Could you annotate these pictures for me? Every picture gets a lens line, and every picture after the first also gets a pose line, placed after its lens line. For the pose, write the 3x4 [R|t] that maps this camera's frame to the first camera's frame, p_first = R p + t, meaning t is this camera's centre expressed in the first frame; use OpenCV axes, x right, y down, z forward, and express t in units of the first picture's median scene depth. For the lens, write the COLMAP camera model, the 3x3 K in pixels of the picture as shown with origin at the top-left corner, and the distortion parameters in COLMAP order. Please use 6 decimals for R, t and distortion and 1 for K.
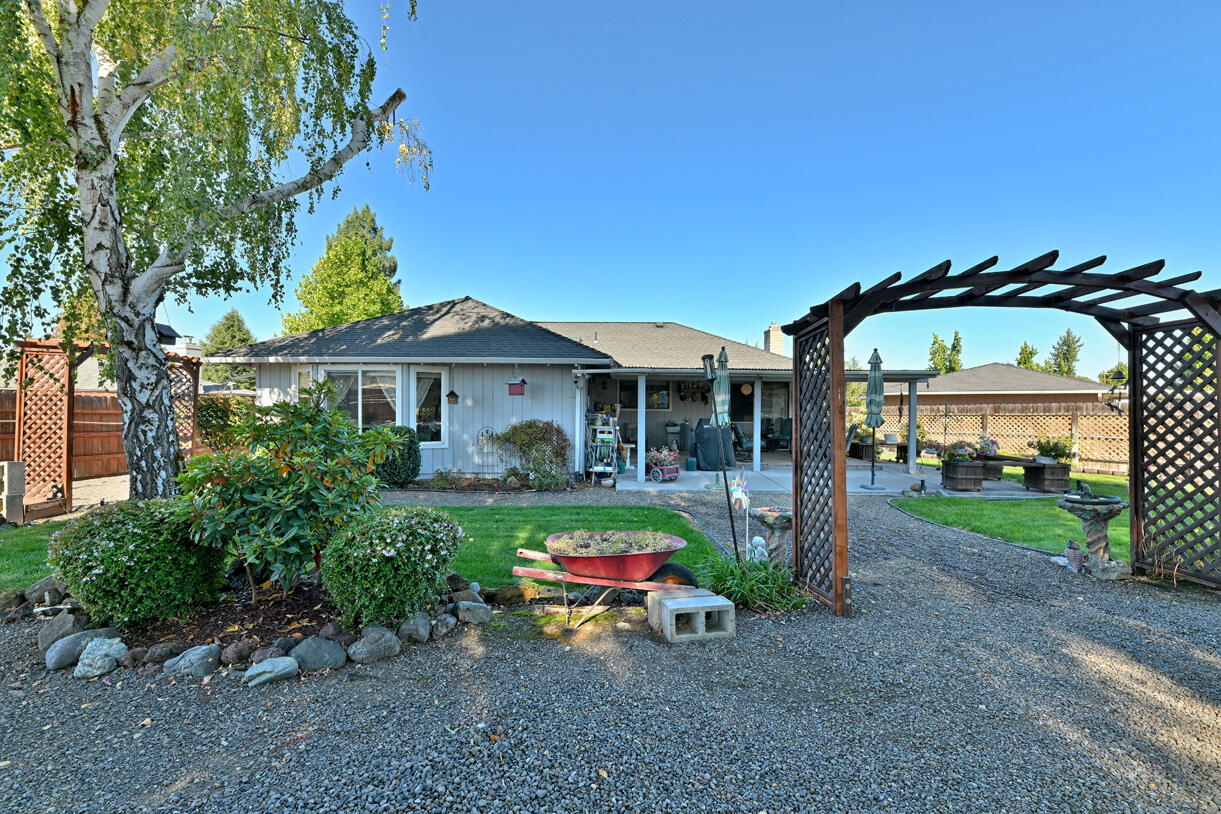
lens RADIAL K [[513.0, 0, 607.1], [0, 513.0, 407.7], [0, 0, 1]] dist [0.003497, -0.004070]
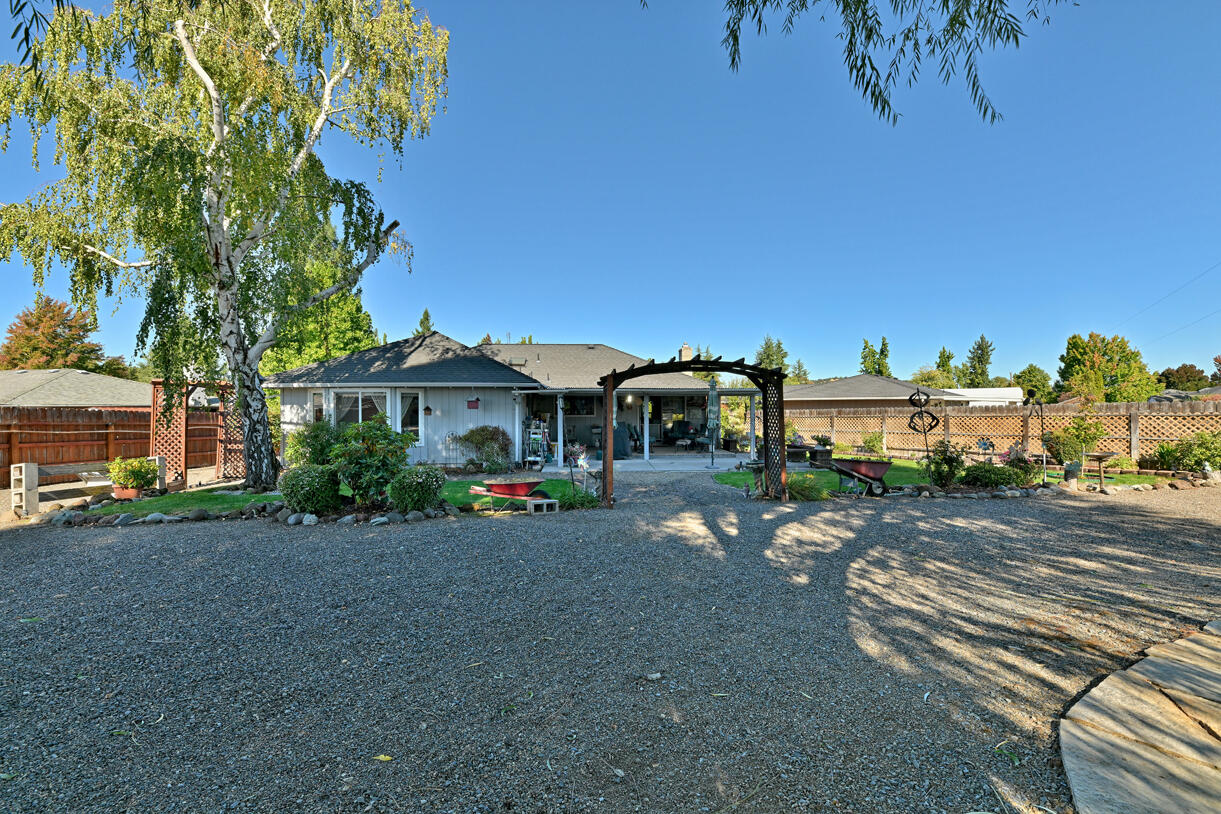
lens RADIAL K [[513.0, 0, 607.1], [0, 513.0, 407.7], [0, 0, 1]] dist [0.003497, -0.004070]
pose [[0.997222, -0.010638, 0.073724, 0.092174], [0.010873, 0.999937, -0.002787, -0.018932], [-0.073690, 0.003581, 0.997275, -0.460690]]
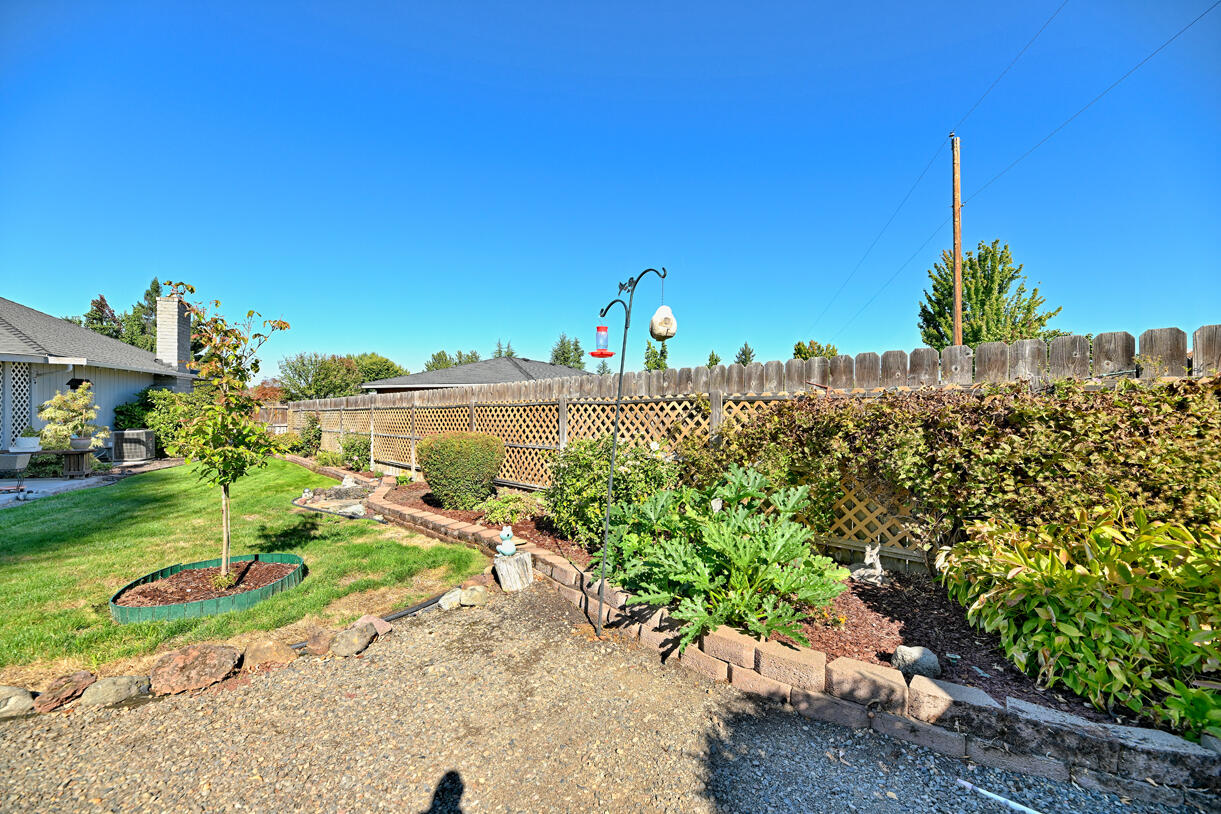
lens RADIAL K [[490.4, 0, 606.5], [0, 490.4, 409.5], [0, 0, 1]] dist [0.002797, -0.003952]
pose [[0.926672, -0.005353, 0.375834, 1.371549], [0.002666, 0.999967, 0.007668, 0.014880], [-0.375863, -0.006104, 0.926655, 0.156444]]
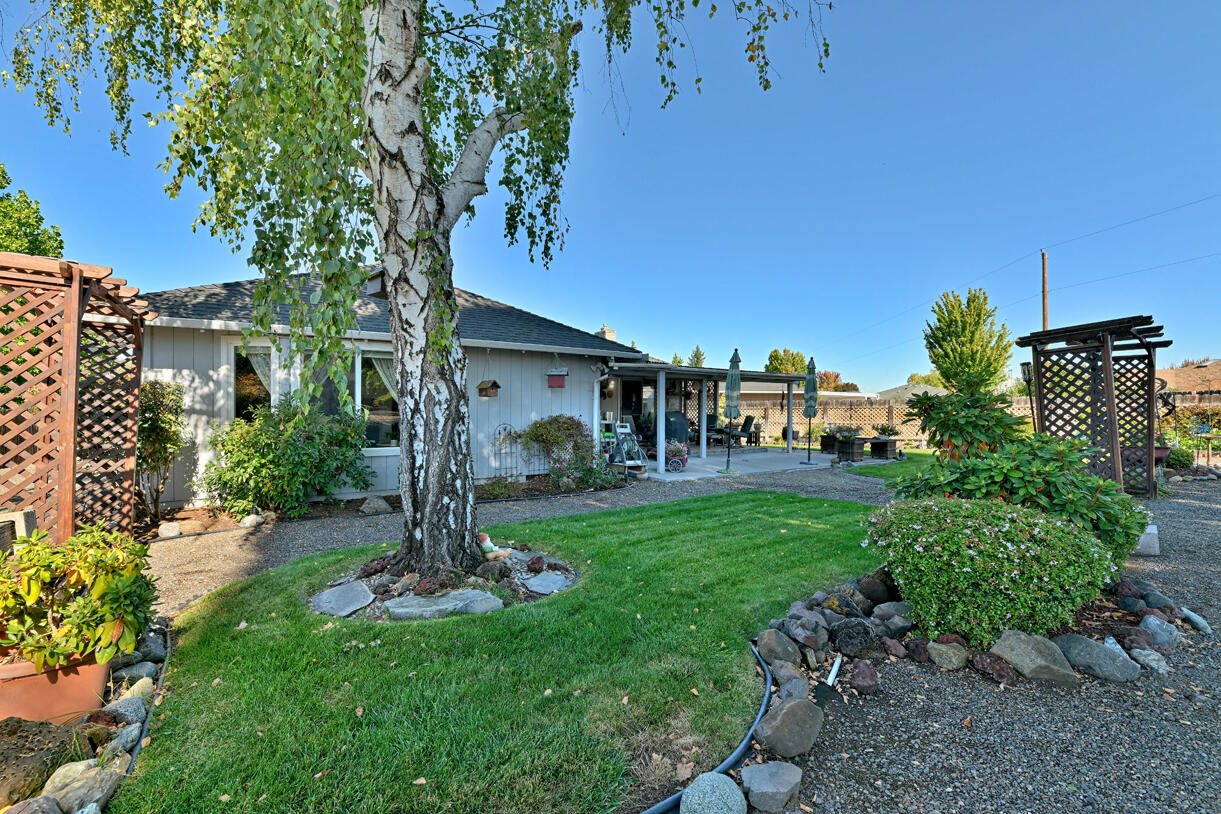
lens RADIAL K [[513.0, 0, 607.1], [0, 513.0, 407.7], [0, 0, 1]] dist [0.003497, -0.004070]
pose [[0.825955, -0.003548, 0.563726, -0.606929], [-0.000532, 0.999975, 0.007073, 0.004588], [-0.563737, -0.006141, 0.825932, 0.198237]]
